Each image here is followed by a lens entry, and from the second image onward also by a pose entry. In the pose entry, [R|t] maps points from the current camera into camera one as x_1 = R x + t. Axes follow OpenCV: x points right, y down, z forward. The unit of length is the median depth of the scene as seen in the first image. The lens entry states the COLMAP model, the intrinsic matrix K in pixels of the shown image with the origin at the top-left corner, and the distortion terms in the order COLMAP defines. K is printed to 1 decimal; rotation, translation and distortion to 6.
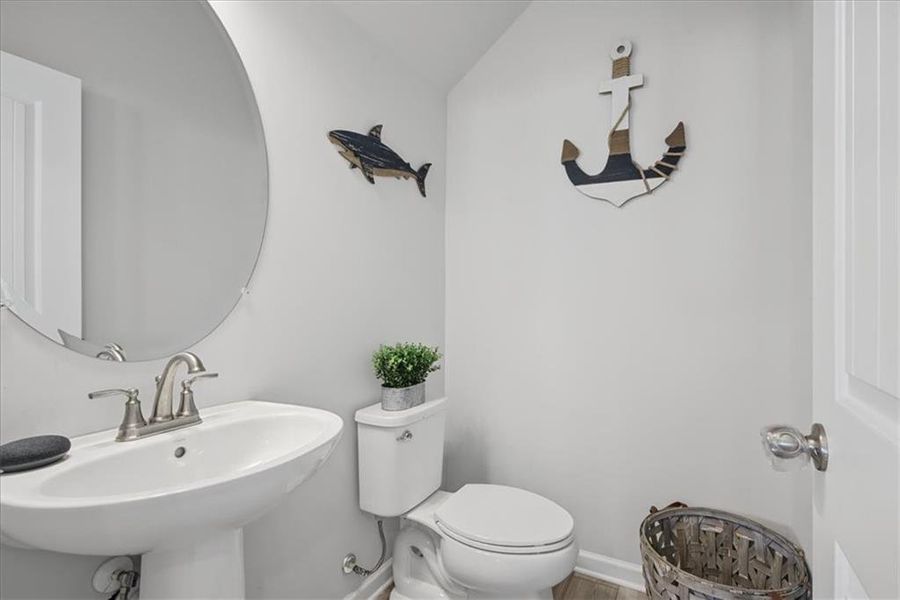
lens RADIAL K [[404.4, 0, 451.9], [0, 404.4, 295.1], [0, 0, 1]] dist [0.001434, 0.001026]
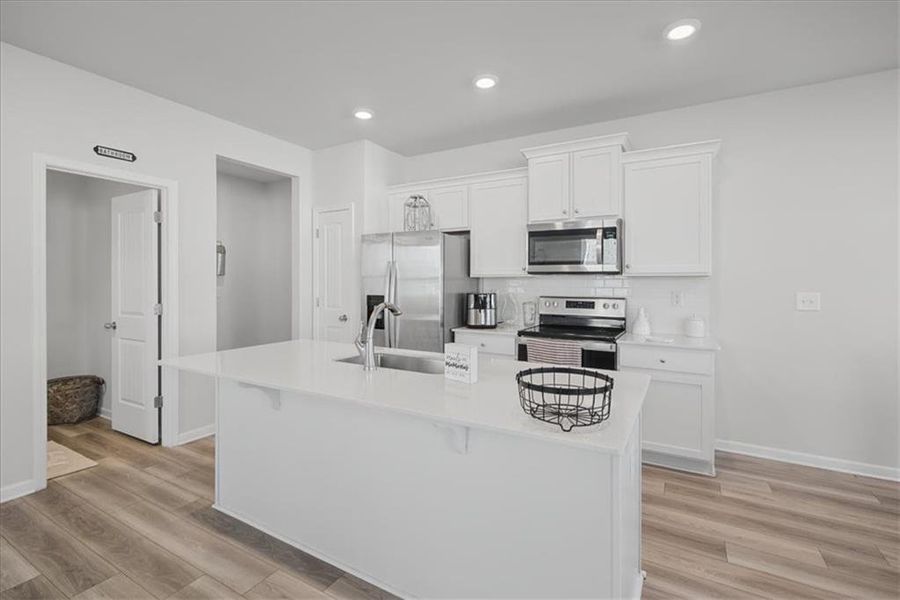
lens RADIAL K [[409.6, 0, 455.2], [0, 409.6, 283.4], [0, 0, 1]] dist [0.000996, 0.000654]
pose [[-0.011155, -0.005239, 0.999924, -1.984367], [-0.003815, 0.999979, 0.005197, -0.119959], [-0.999930, -0.003757, -0.011175, -1.517230]]
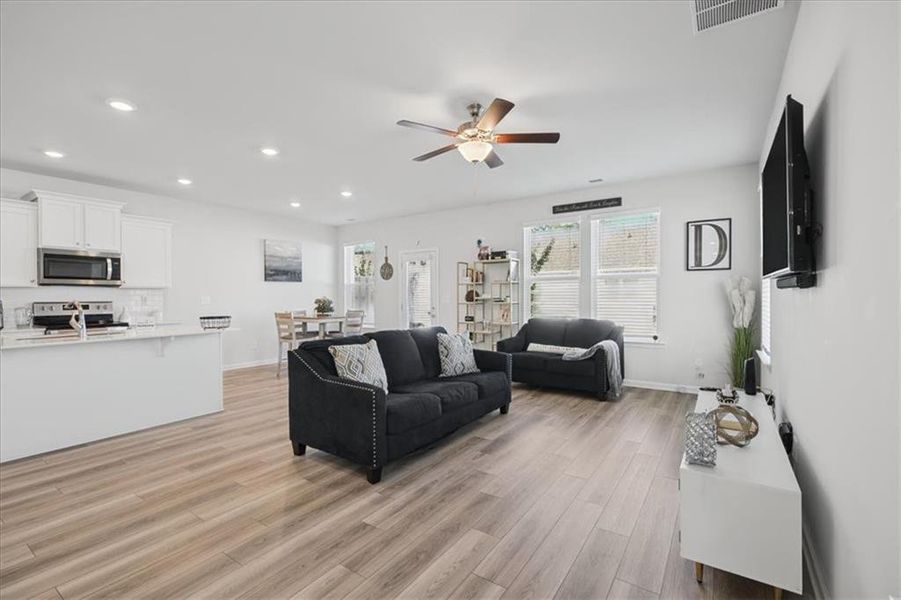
lens RADIAL K [[404.8, 0, 452.4], [0, 404.8, 295.1], [0, 0, 1]] dist [0.001434, 0.001026]
pose [[-0.997618, 0.005299, 0.068780, -2.960162], [0.005130, 0.999983, -0.002643, -0.063162], [-0.068792, -0.002284, -0.997628, 0.876376]]
